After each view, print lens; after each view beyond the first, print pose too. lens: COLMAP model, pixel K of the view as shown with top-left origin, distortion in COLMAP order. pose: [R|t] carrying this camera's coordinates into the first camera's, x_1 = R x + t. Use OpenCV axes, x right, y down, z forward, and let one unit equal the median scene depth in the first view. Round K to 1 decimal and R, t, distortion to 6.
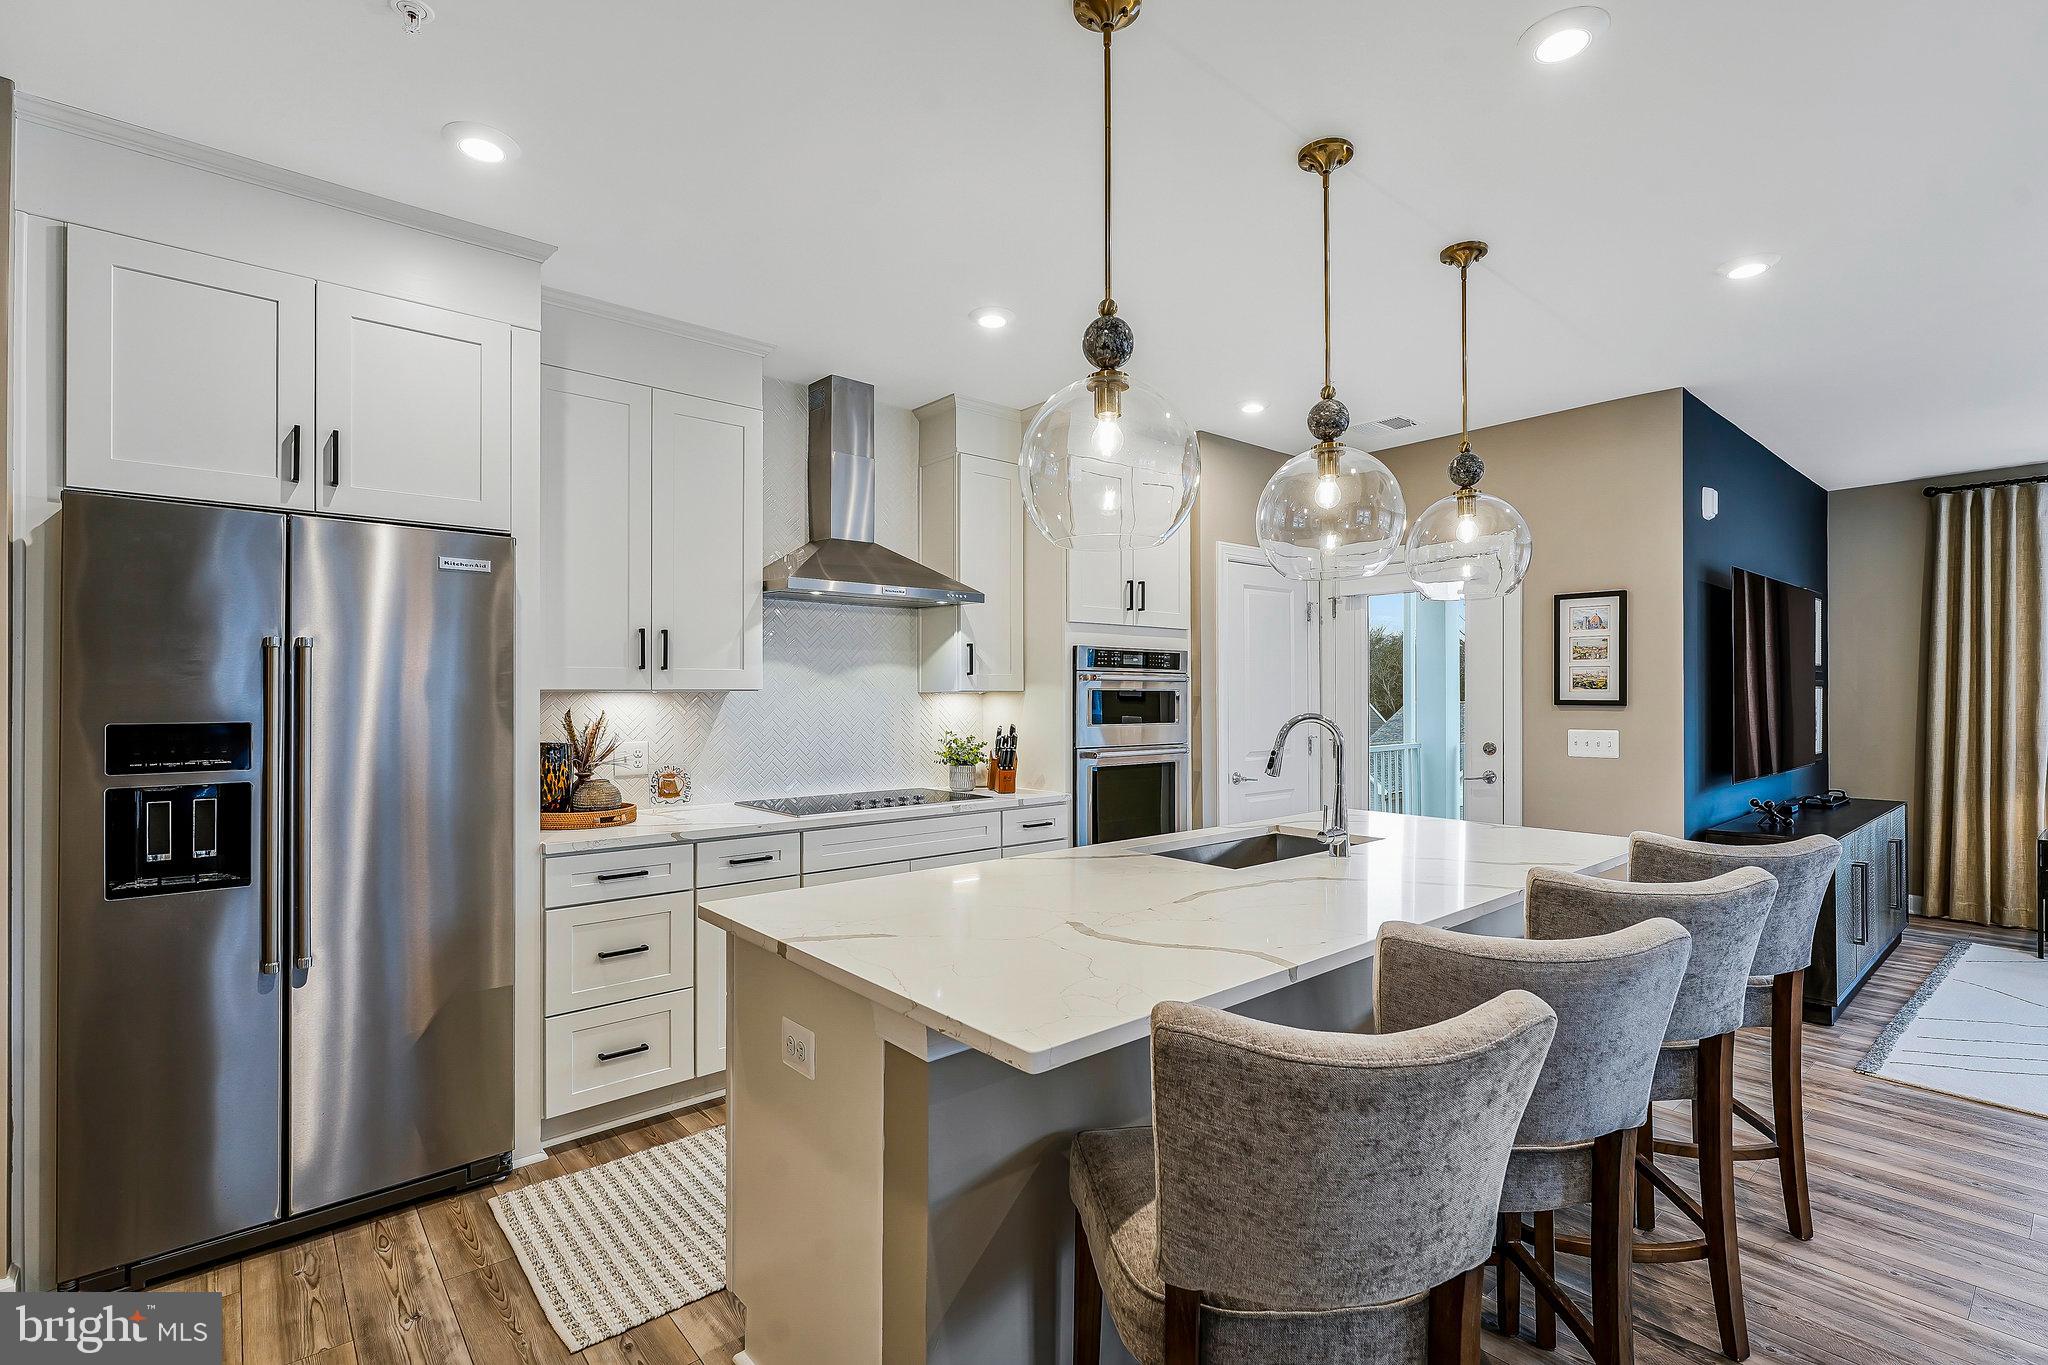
lens RADIAL K [[930.9, 0, 1021.2], [0, 930.9, 696.9], [0, 0, 1]] dist [-0.001212, -0.000180]
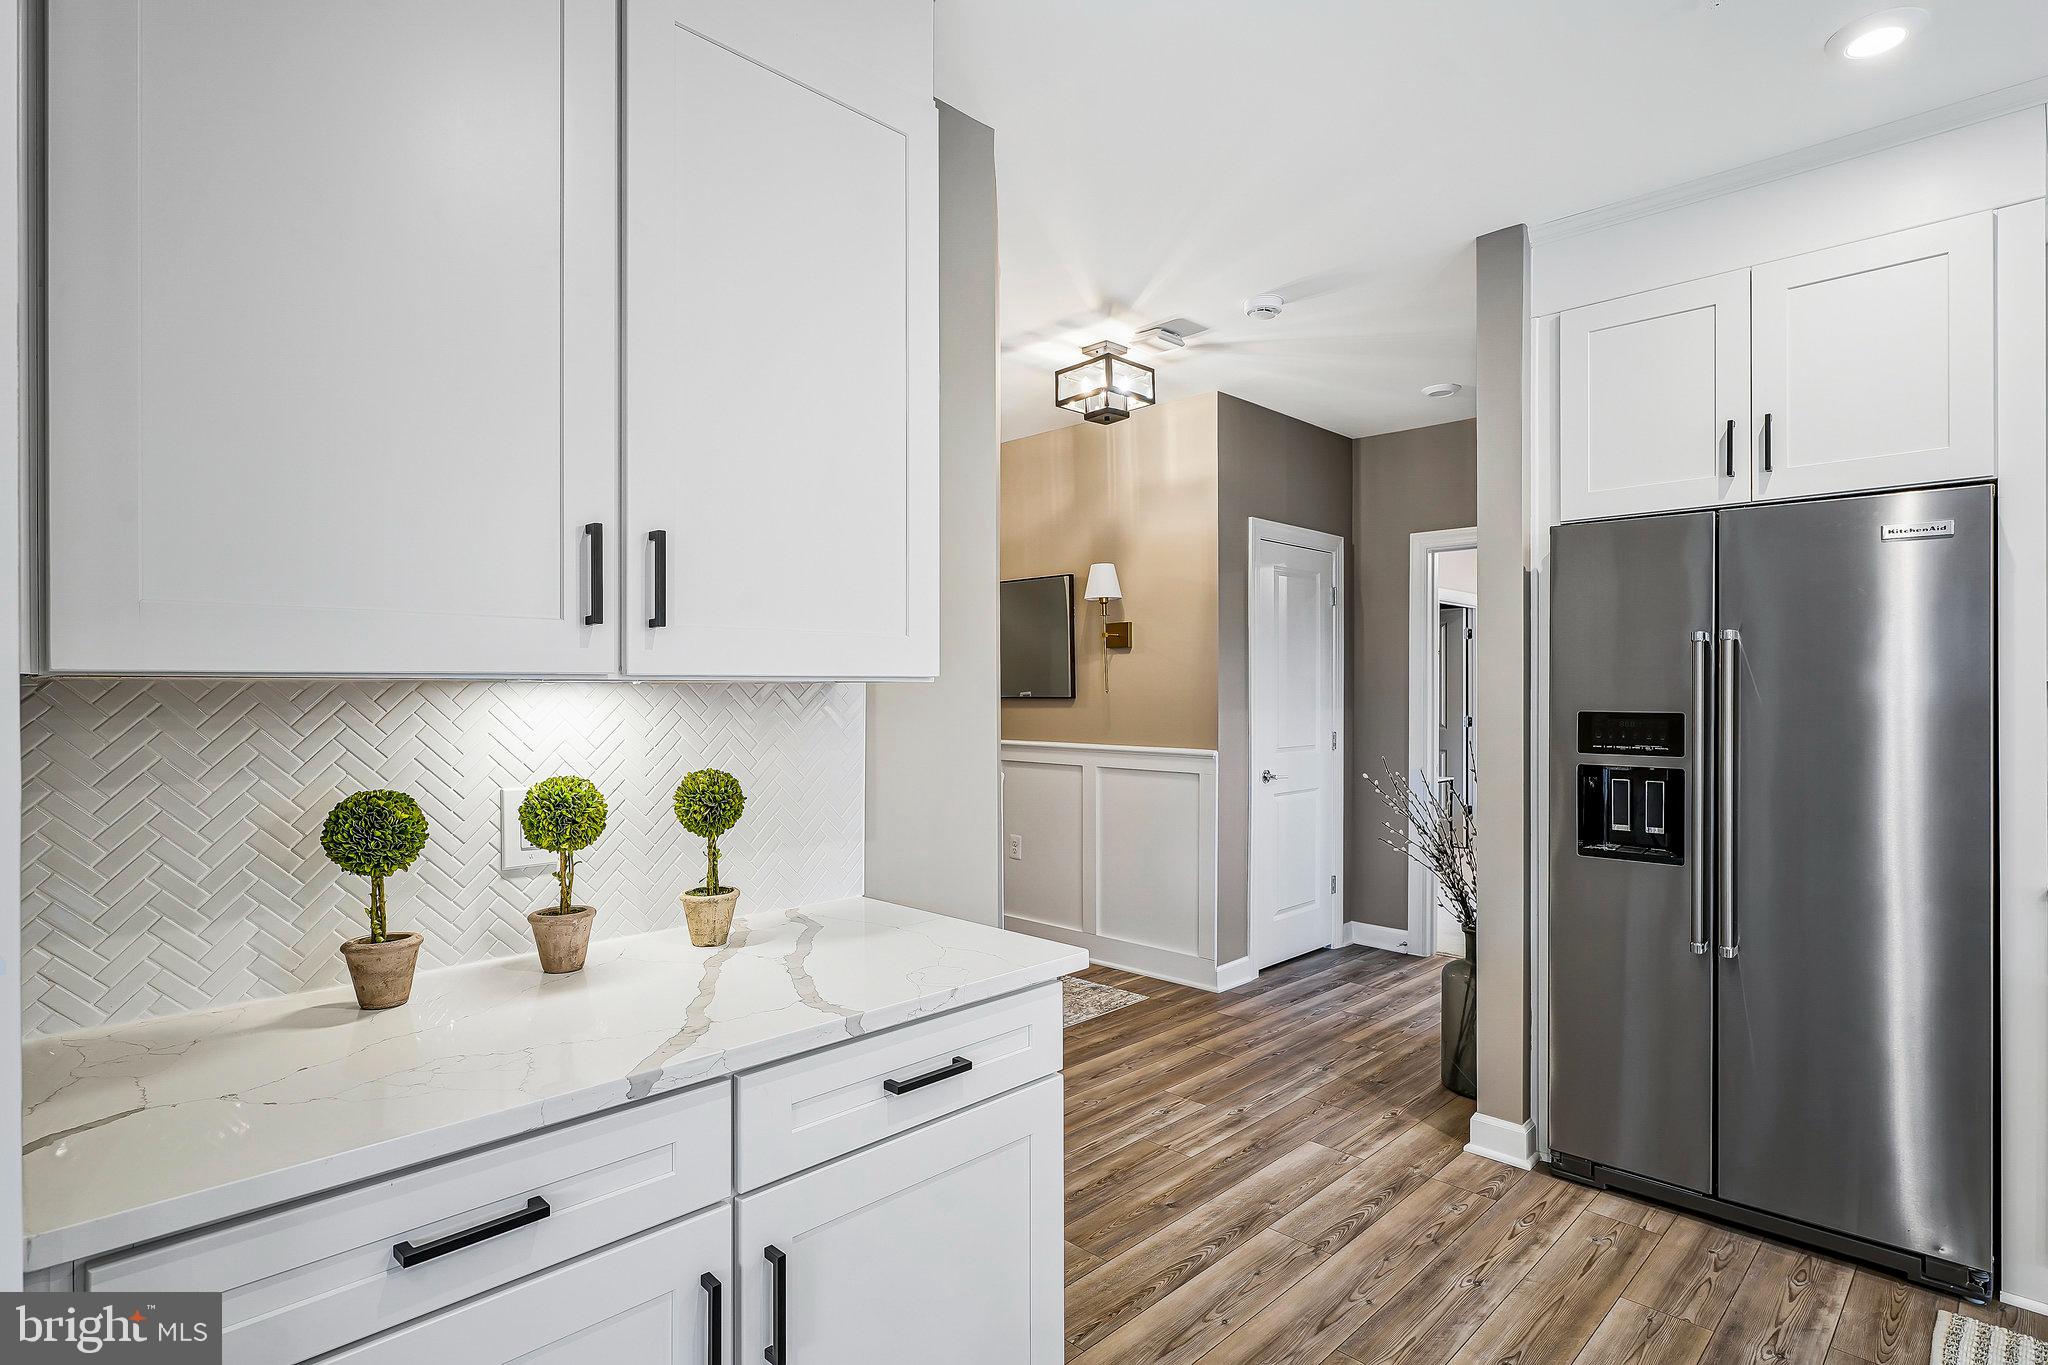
lens RADIAL K [[1036.2, 0, 1023.3], [0, 1036.2, 690.5], [0, 0, 1]] dist [0.001258, 0.000115]
pose [[0.087056, 0.001626, -0.996202, 0.172108], [-0.000195, 0.999999, 0.001615, -0.000075], [0.996203, 0.000054, 0.087056, 0.084621]]
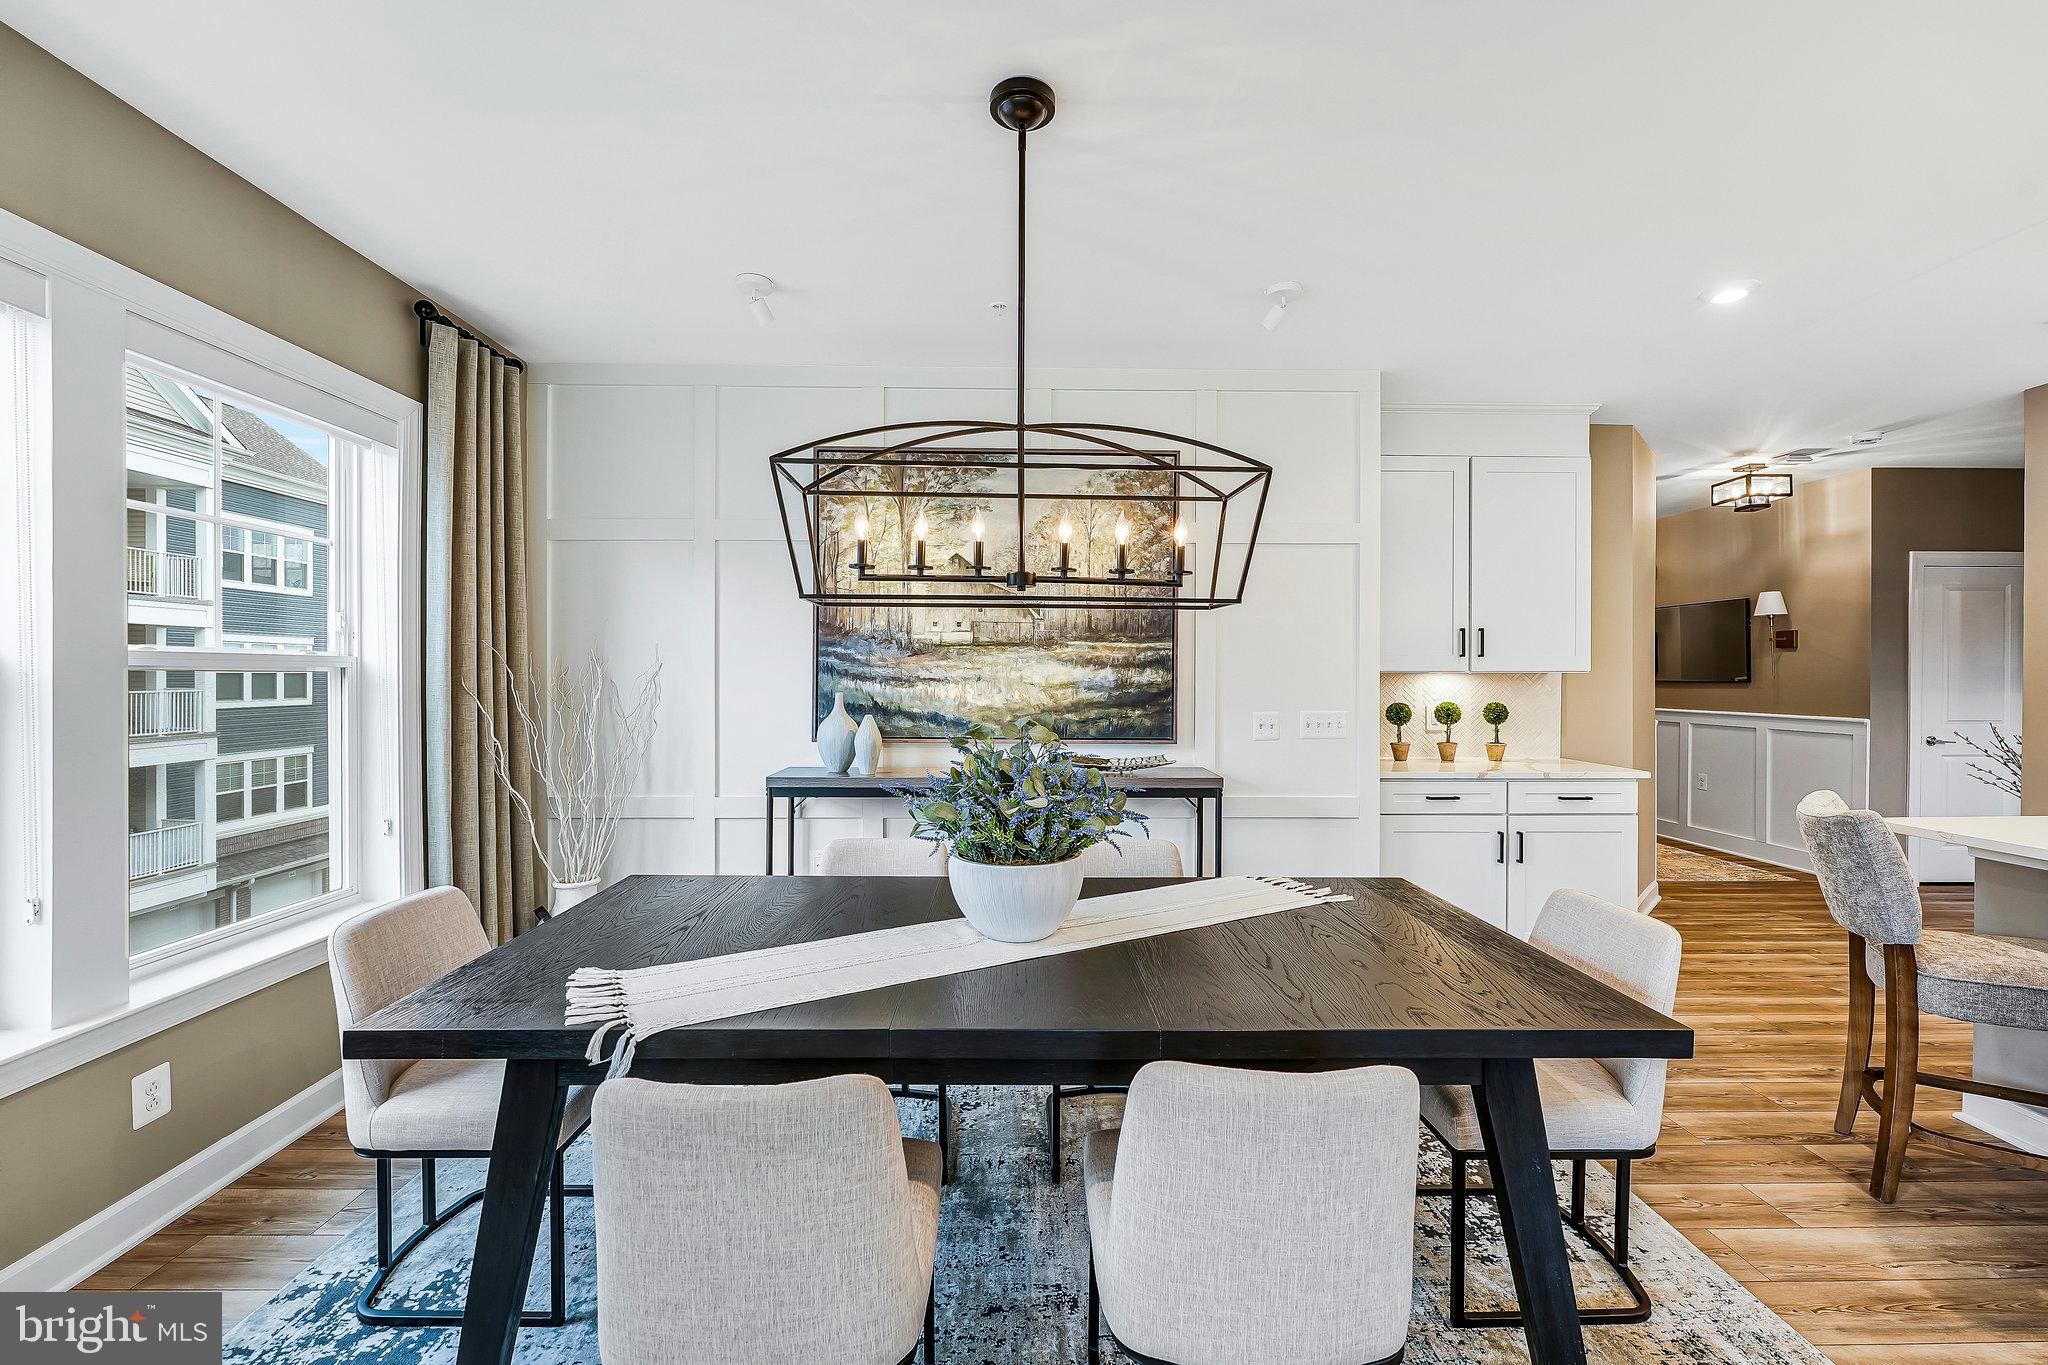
lens RADIAL K [[834.0, 0, 1021.2], [0, 834.0, 678.1], [0, 0, 1]] dist [-0.005821, 0.000160]
pose [[-0.636351, 0.002651, -0.771395, 0.979747], [-0.002222, 0.999984, 0.005270, -0.000771], [0.771396, 0.005067, -0.636335, 0.206220]]
